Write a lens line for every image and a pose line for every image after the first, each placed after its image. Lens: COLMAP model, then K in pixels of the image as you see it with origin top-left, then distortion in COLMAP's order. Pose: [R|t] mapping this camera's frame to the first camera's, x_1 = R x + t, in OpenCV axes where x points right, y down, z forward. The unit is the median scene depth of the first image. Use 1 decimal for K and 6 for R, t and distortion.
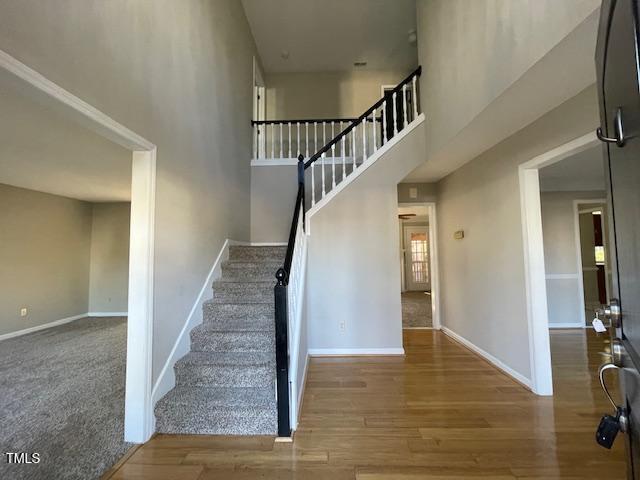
lens RADIAL K [[260.3, 0, 319.1], [0, 260.3, 238.3], [0, 0, 1]] dist [0.000254, -0.000394]
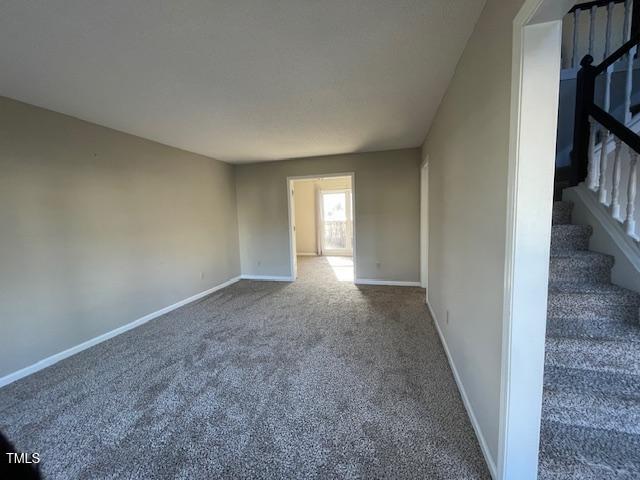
lens RADIAL K [[260.3, 0, 321.1], [0, 260.3, 239.0], [0, 0, 1]] dist [0.000254, -0.000394]
pose [[0.969331, 0.007459, -0.245647, -0.384748], [0.029536, 0.988759, 0.146574, 0.003198], [0.243979, -0.149334, 0.958214, 0.133889]]
